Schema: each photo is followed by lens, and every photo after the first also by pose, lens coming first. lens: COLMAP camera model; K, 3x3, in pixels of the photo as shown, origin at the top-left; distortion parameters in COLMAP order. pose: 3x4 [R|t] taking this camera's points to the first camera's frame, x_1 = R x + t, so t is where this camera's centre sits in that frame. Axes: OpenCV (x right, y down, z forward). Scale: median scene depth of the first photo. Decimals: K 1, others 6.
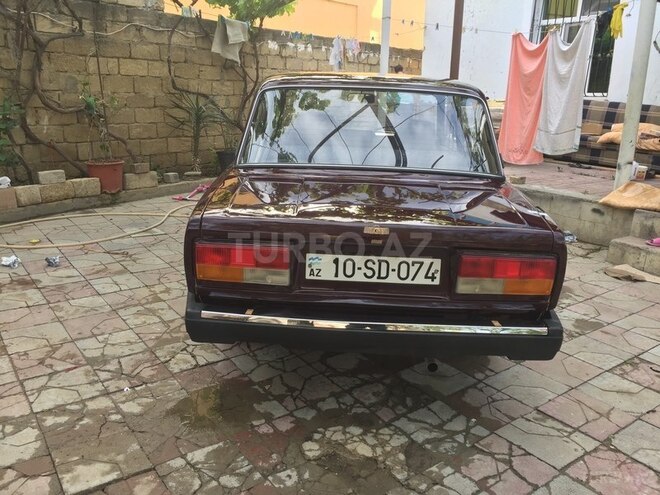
lens RADIAL K [[553.1, 0, 329.6], [0, 553.1, 247.3], [0, 0, 1]] dist [0.008810, 0.003877]
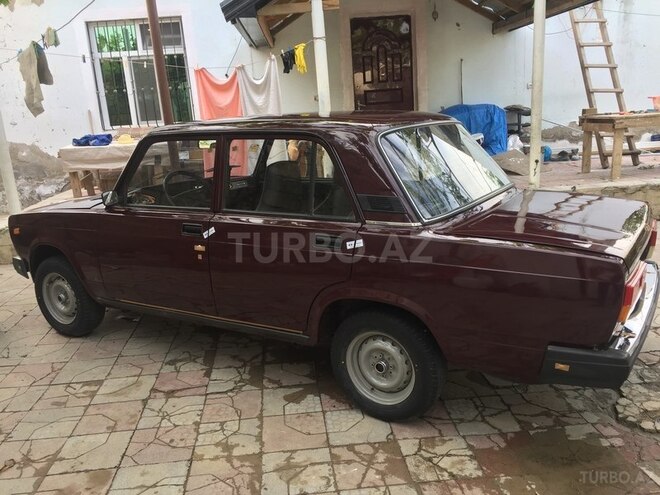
lens RADIAL K [[553.1, 0, 328.2], [0, 553.1, 249.1], [0, 0, 1]] dist [0.008810, 0.003877]
pose [[0.514811, -0.261546, 0.816433, -0.472310], [0.306141, 0.945622, 0.109891, -0.119424], [-0.800779, 0.193371, 0.566887, 0.320186]]
